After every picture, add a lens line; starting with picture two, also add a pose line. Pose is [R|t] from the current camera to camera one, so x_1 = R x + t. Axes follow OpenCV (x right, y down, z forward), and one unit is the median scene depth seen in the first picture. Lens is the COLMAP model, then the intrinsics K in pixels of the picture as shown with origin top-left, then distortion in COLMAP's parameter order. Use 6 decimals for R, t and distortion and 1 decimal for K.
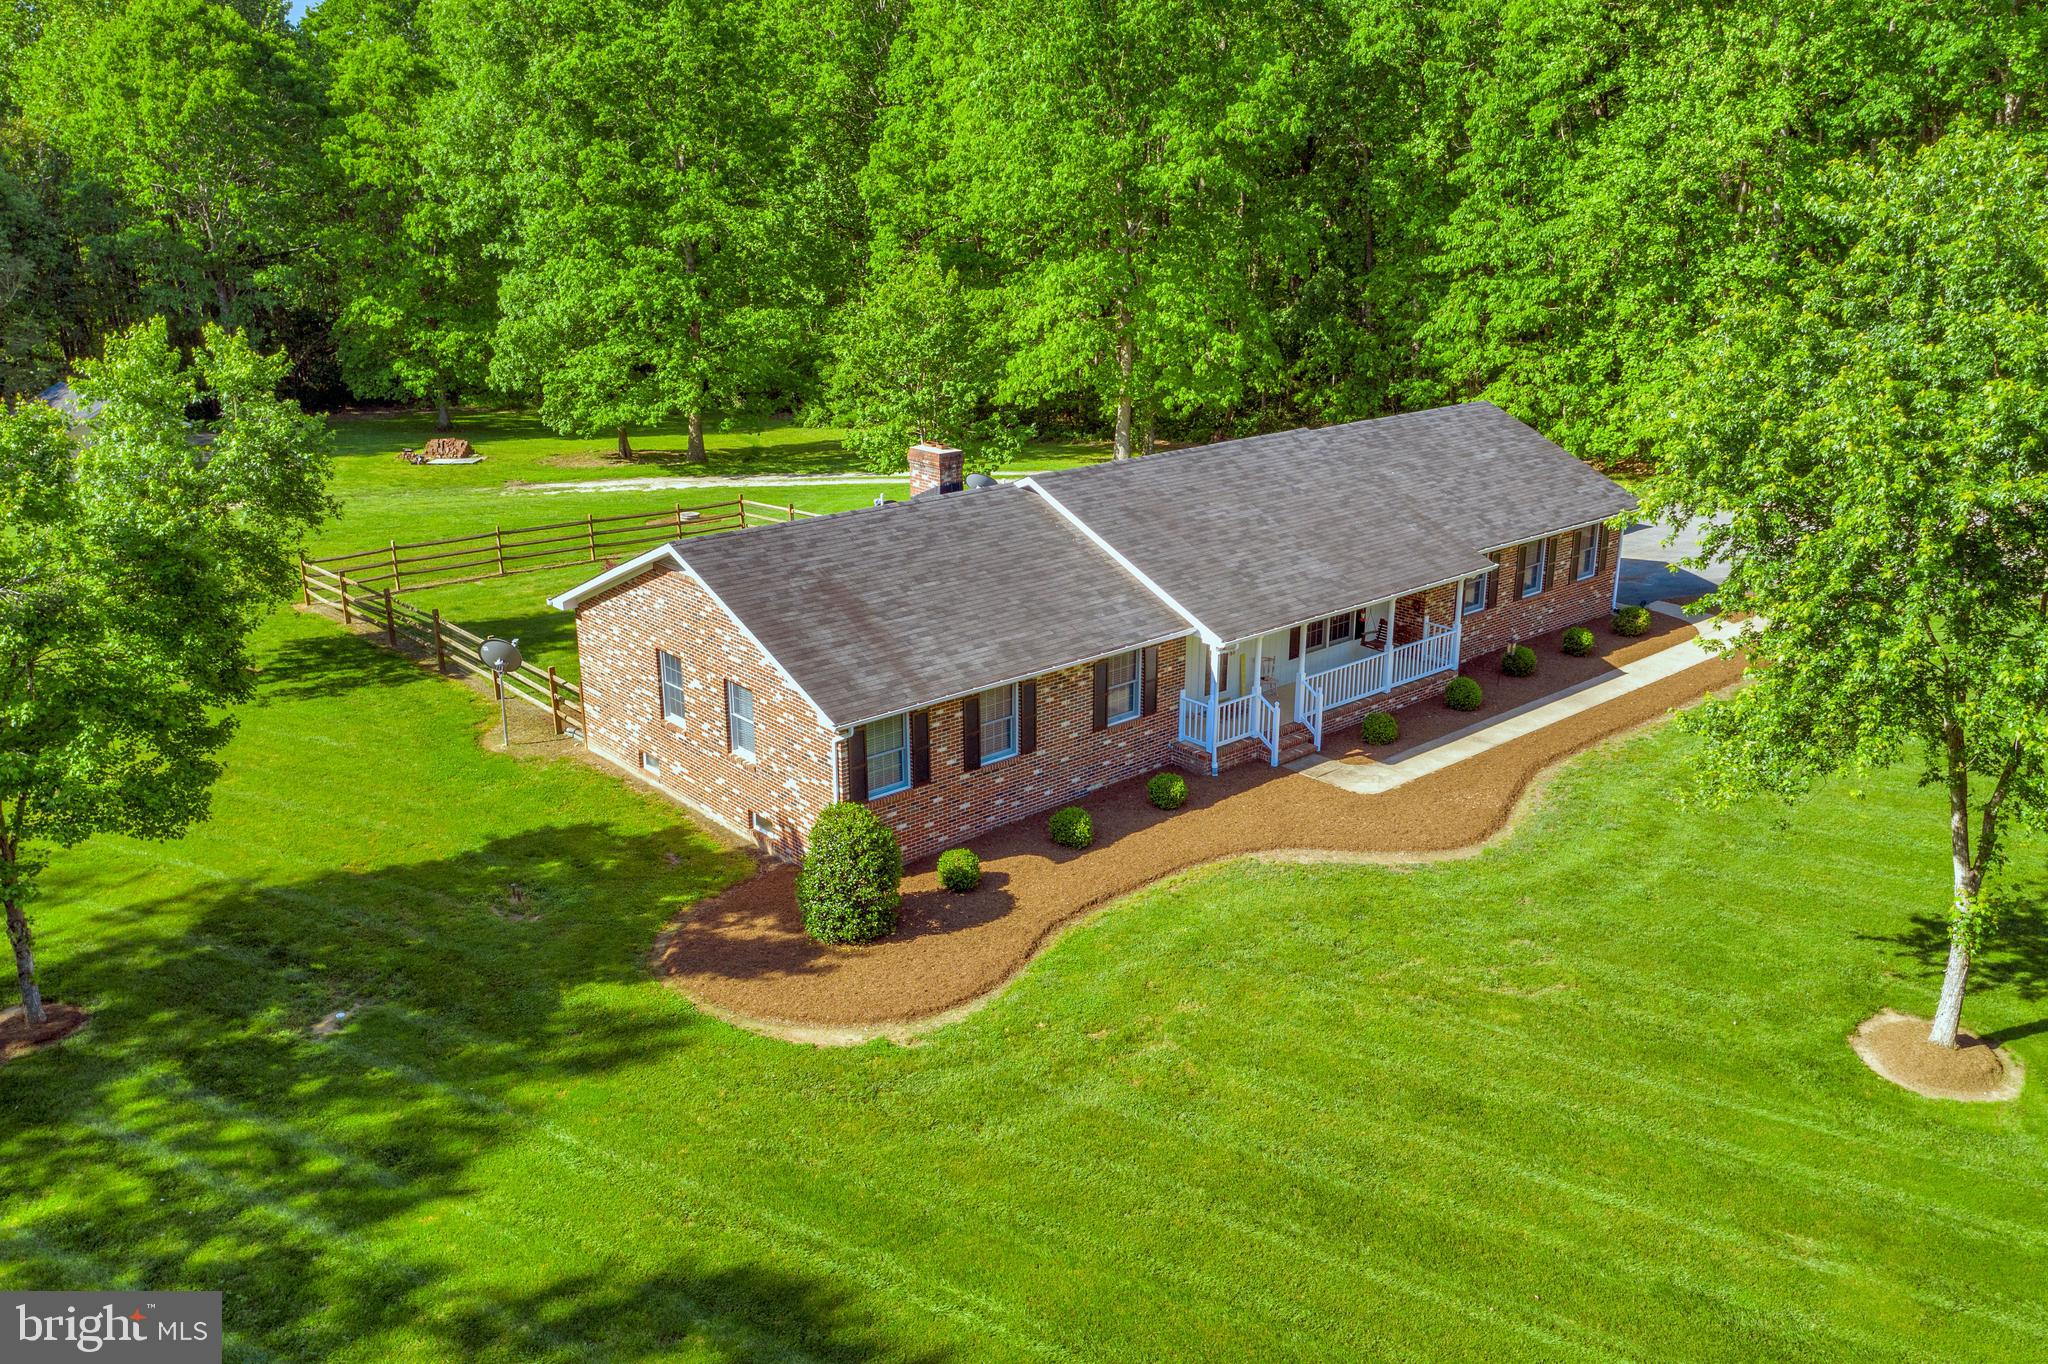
lens RADIAL K [[1668.3, 0, 1024.0], [0, 1668.3, 682.0], [0, 0, 1]] dist [-0.003075, 0.004687]
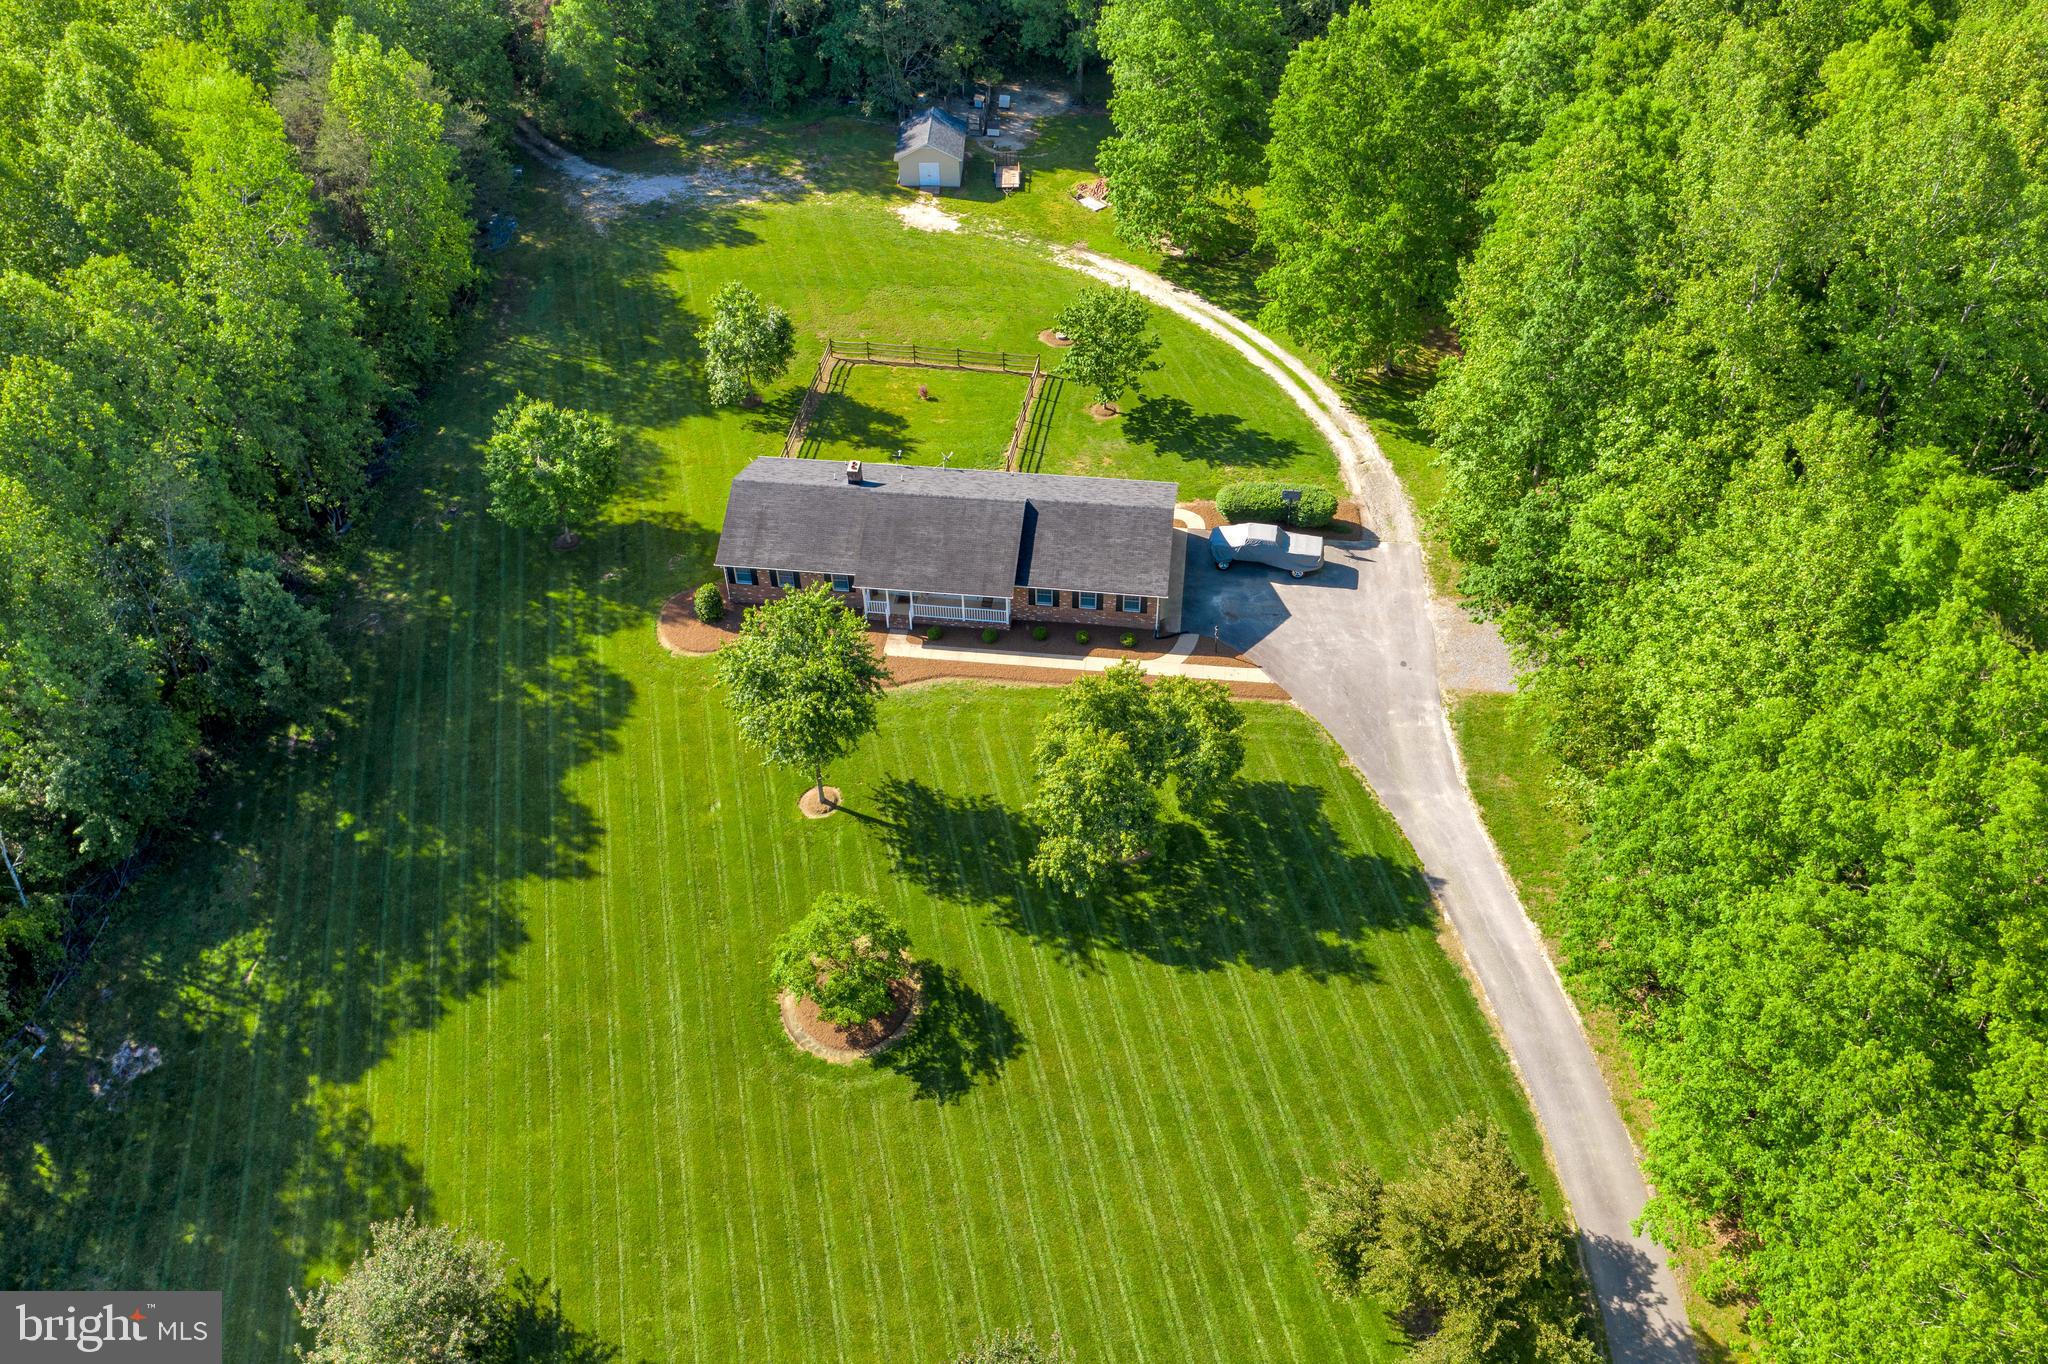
lens RADIAL K [[1636.8, 0, 1024.0], [0, 1636.8, 682.0], [0, 0, 1]] dist [-0.001842, 0.004081]
pose [[0.662374, 0.512494, -0.546453, 1.871974], [-0.217681, 0.829597, 0.514182, -1.353183], [0.716851, -0.221628, 0.661064, -0.691067]]
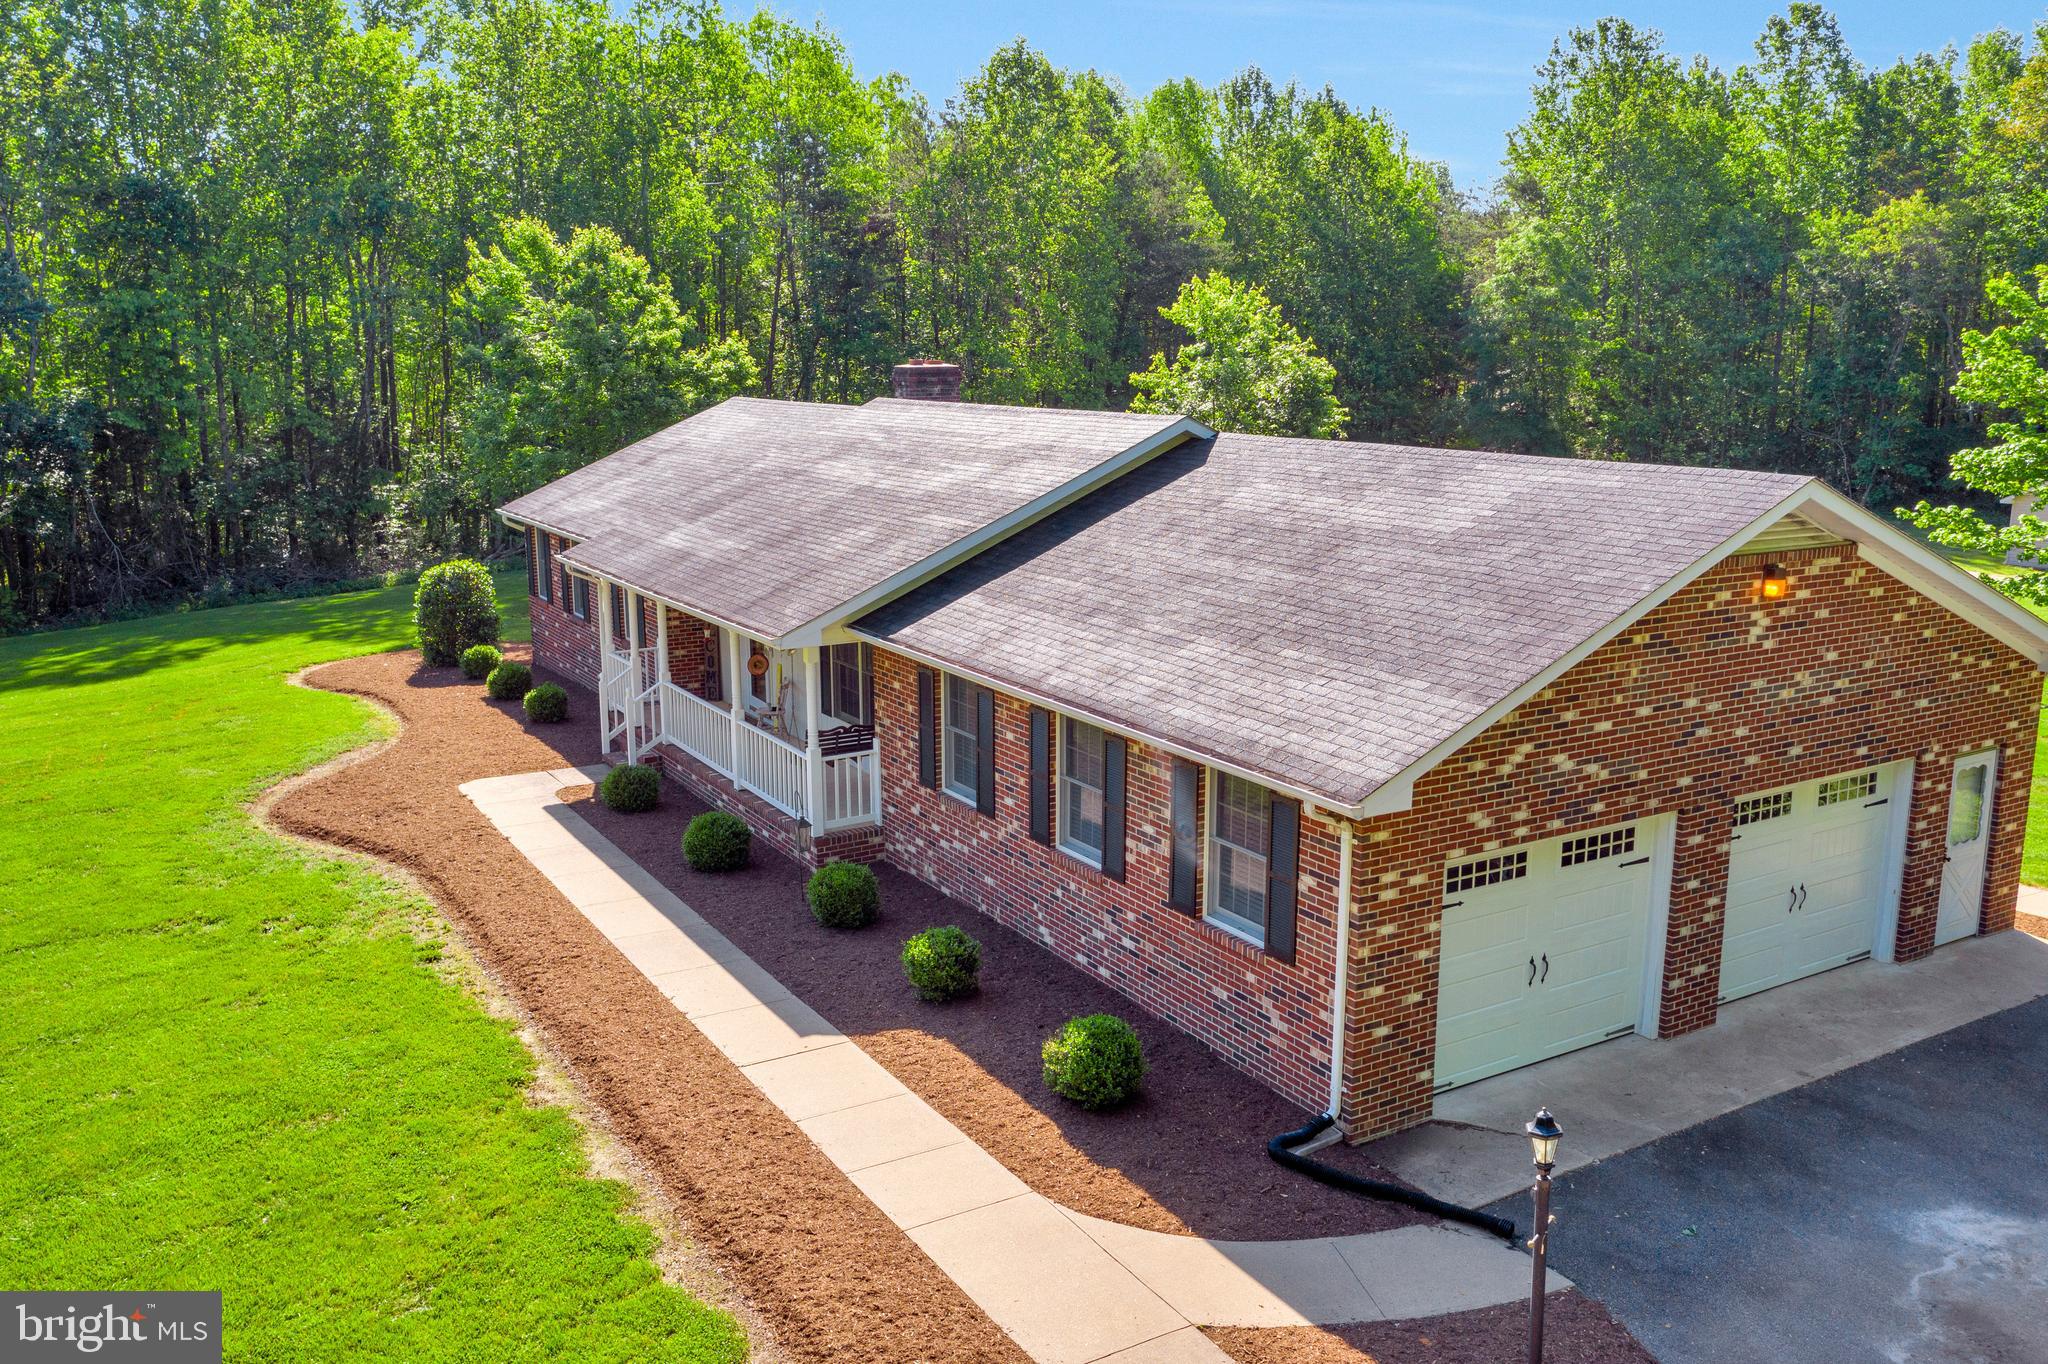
lens RADIAL K [[1668.3, 0, 1024.0], [0, 1668.3, 682.0], [0, 0, 1]] dist [-0.003075, 0.004687]
pose [[-0.191319, 0.183191, -0.964281, 0.837023], [-0.311289, 0.920387, 0.236614, -0.221517], [0.930858, 0.345439, -0.119062, 1.256645]]
